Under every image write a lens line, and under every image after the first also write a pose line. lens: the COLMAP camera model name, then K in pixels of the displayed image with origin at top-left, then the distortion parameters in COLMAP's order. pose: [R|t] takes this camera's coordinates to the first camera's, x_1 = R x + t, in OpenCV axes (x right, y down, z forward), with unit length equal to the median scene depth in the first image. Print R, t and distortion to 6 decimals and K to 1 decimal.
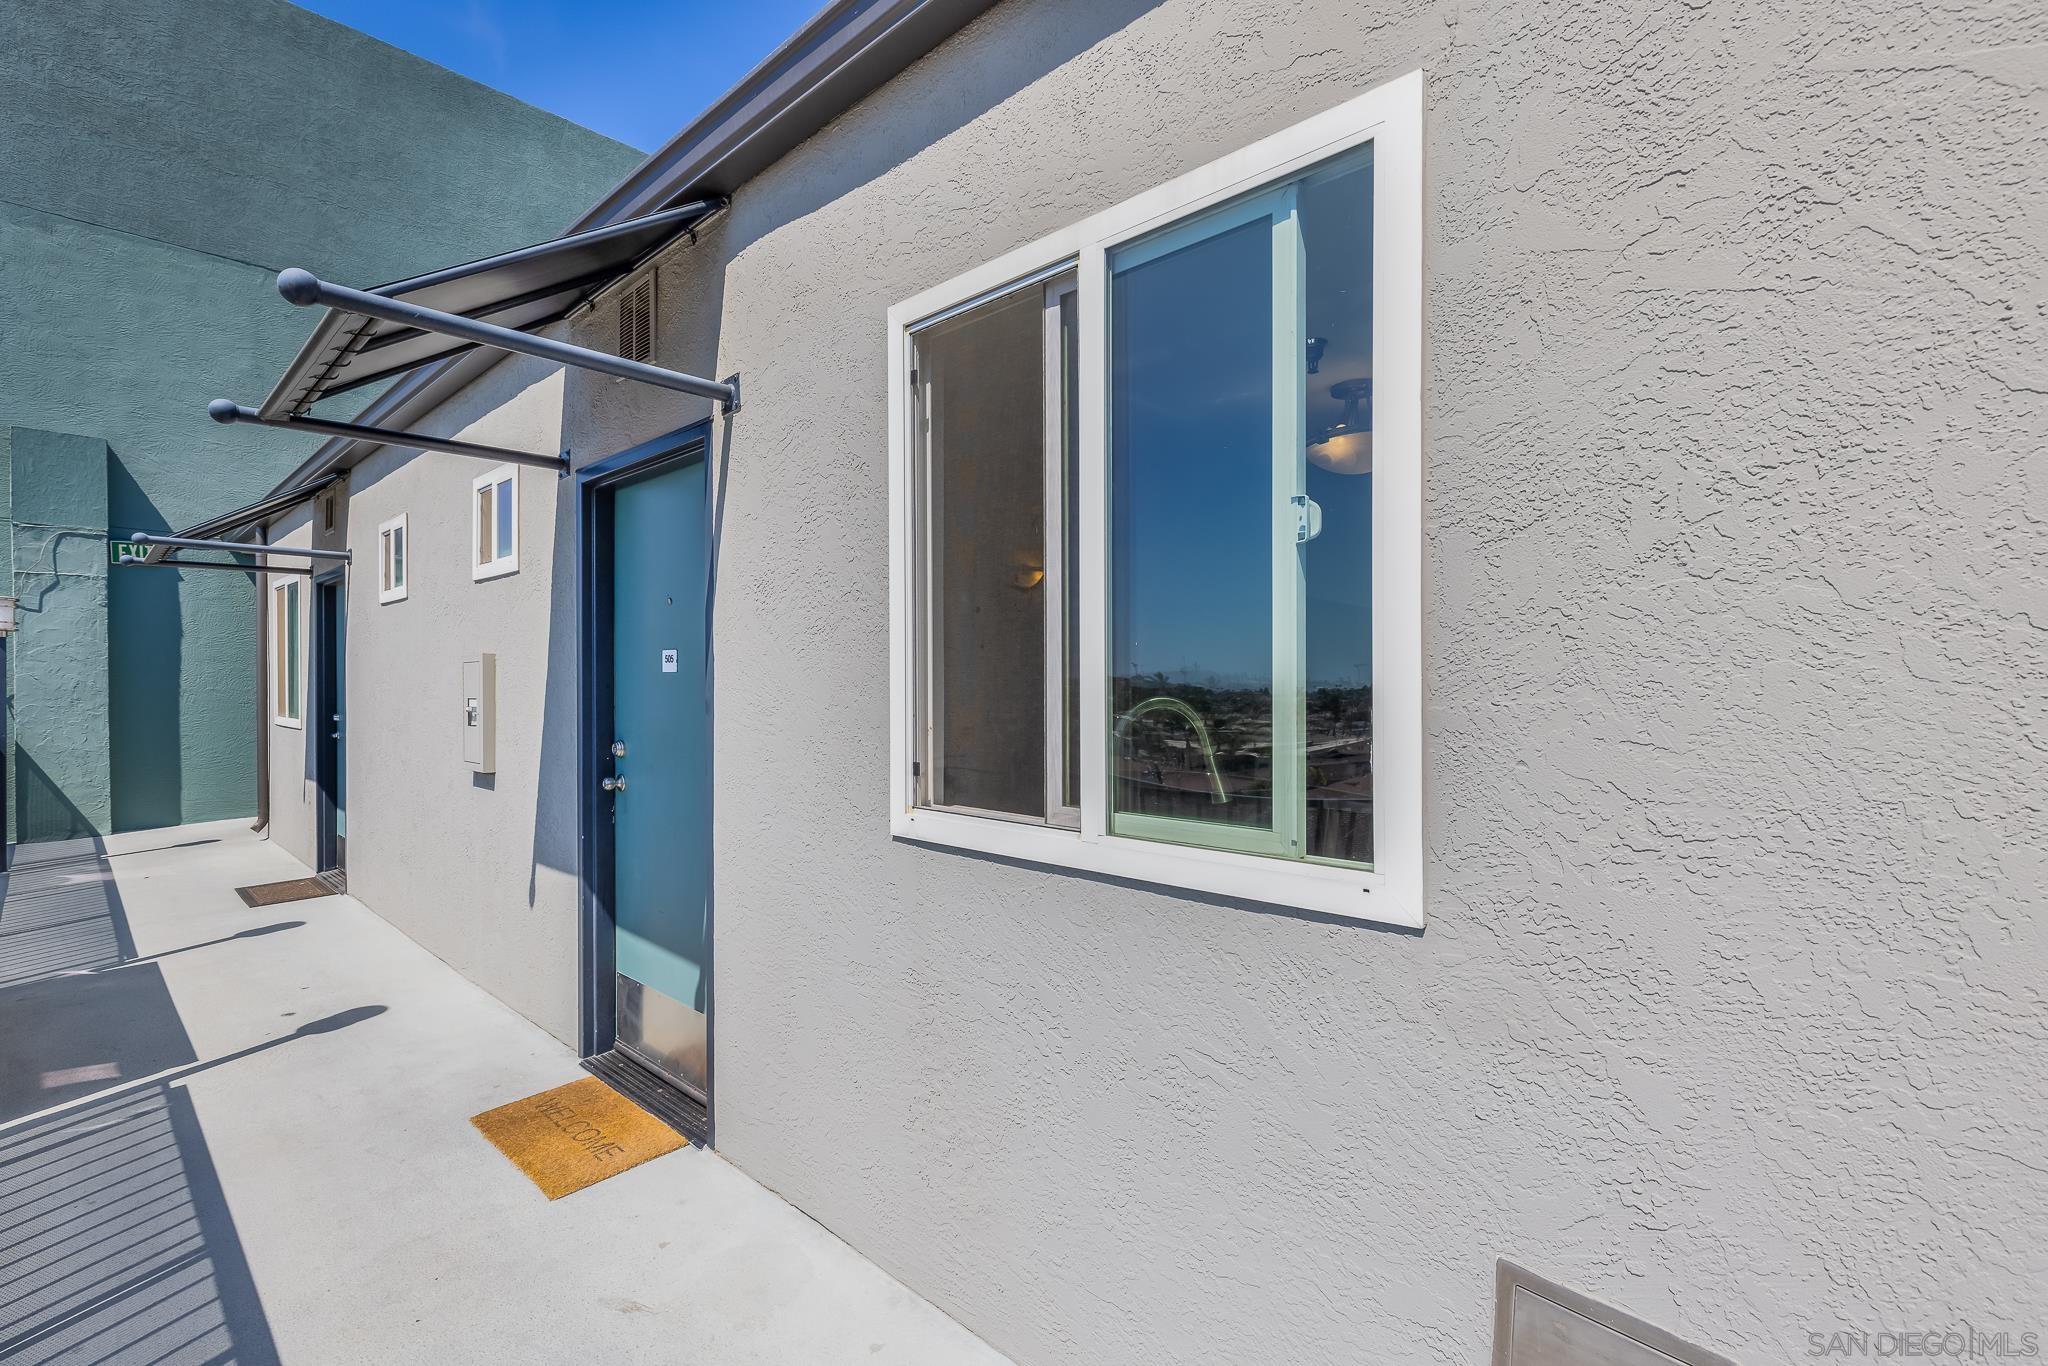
lens RADIAL K [[929.1, 0, 1024.0], [0, 929.1, 683.0], [0, 0, 1]] dist [0.018107, 0.000088]
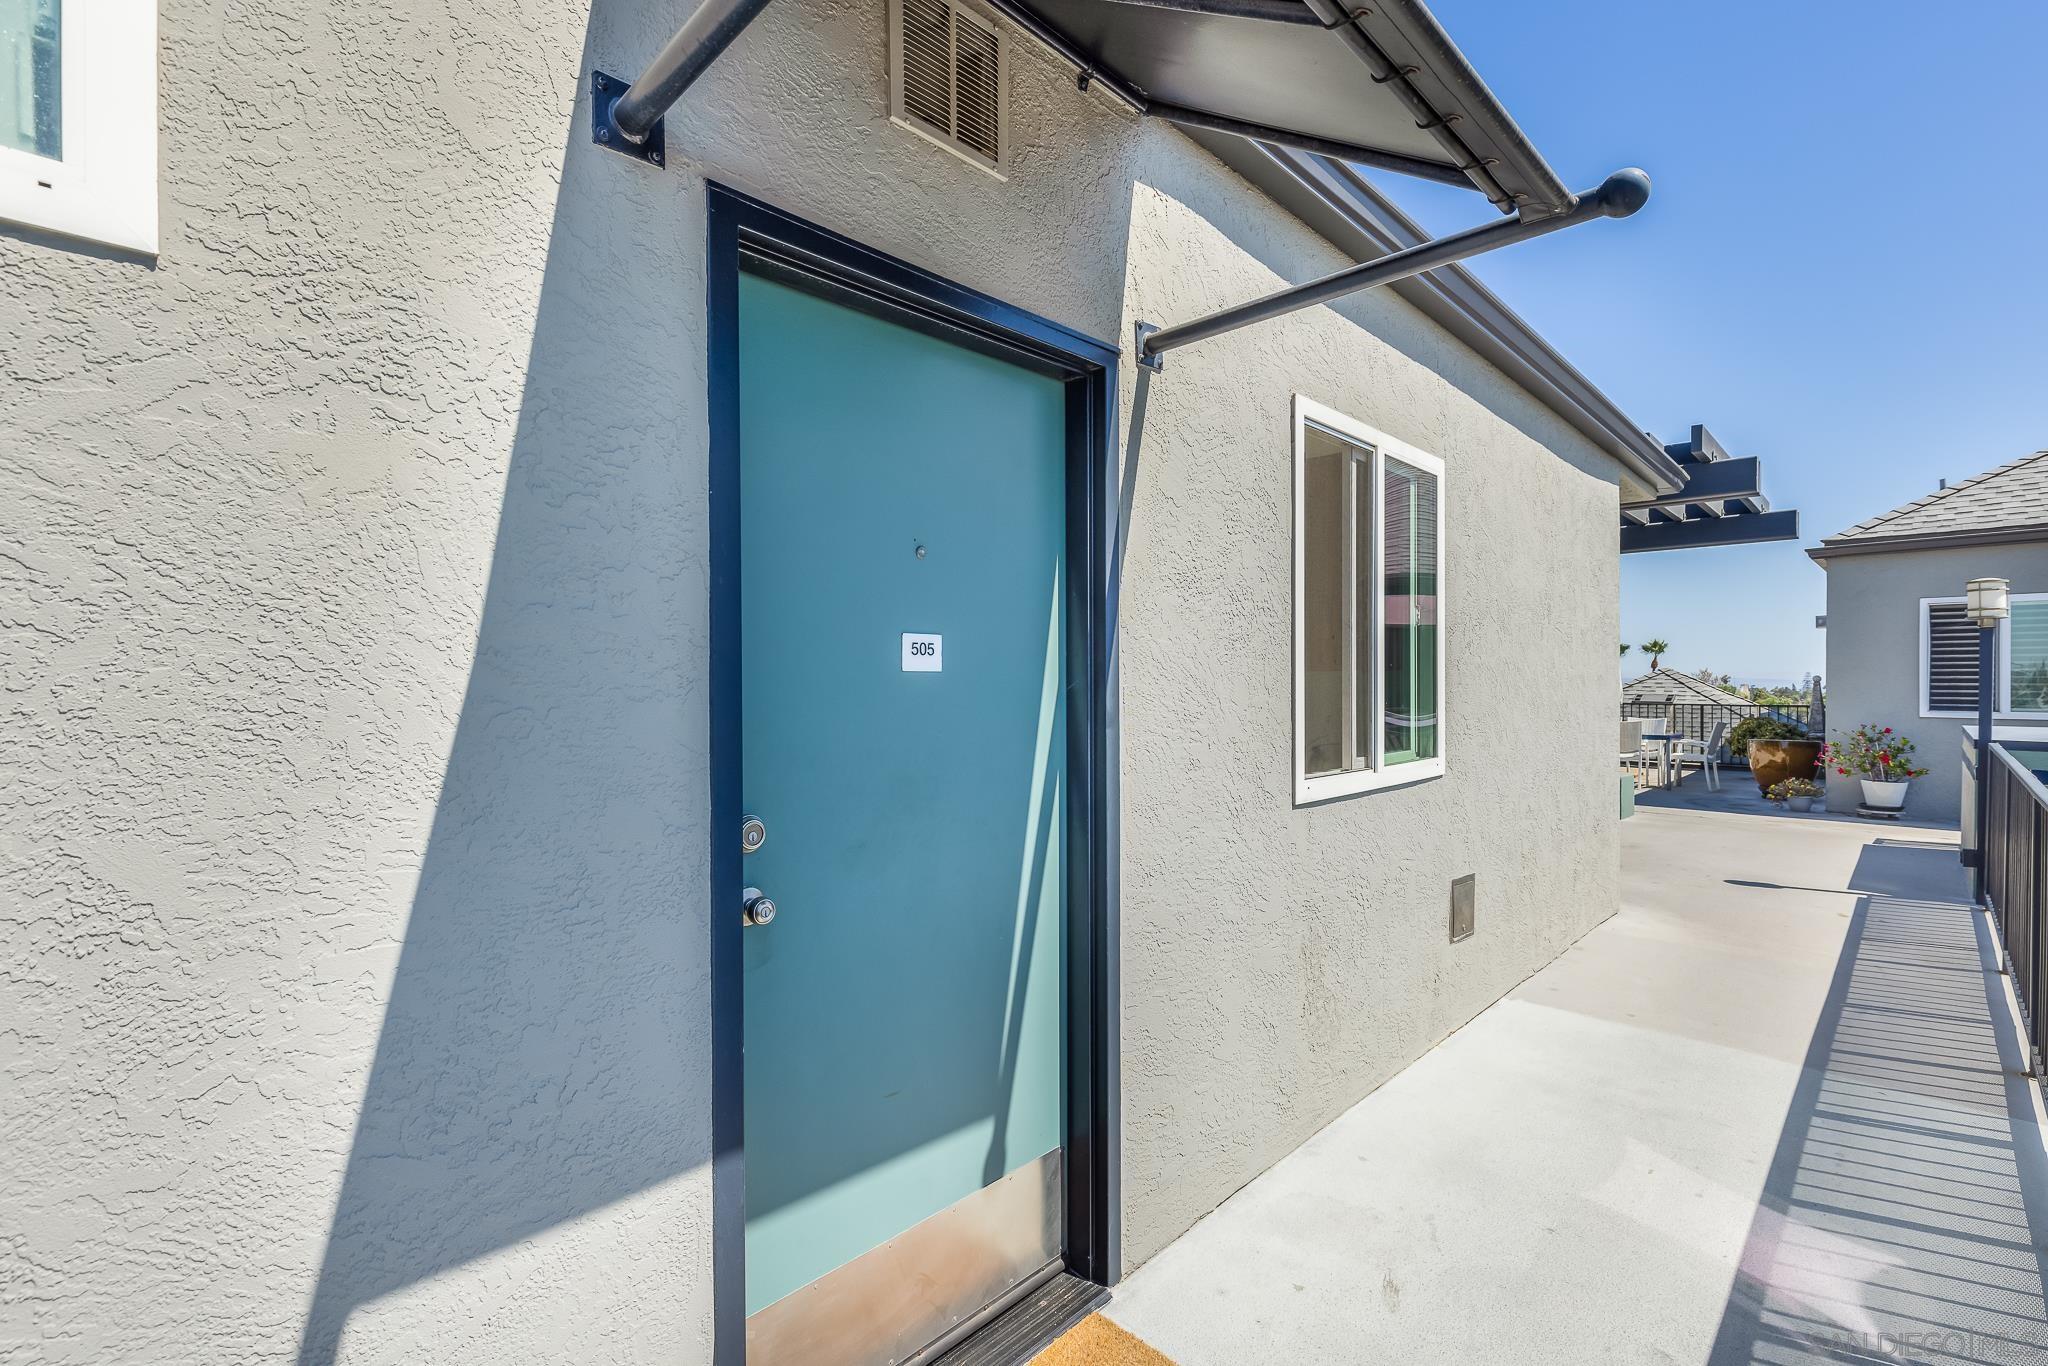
lens RADIAL K [[916.3, 0, 1024.0], [0, 916.3, 683.0], [0, 0, 1]] dist [-0.002786, -0.000460]
pose [[0.015455, 0.001422, 0.999880, -1.463965], [0.002692, 0.999995, -0.001464, -0.005056], [-0.999877, 0.002715, 0.015451, 1.412612]]
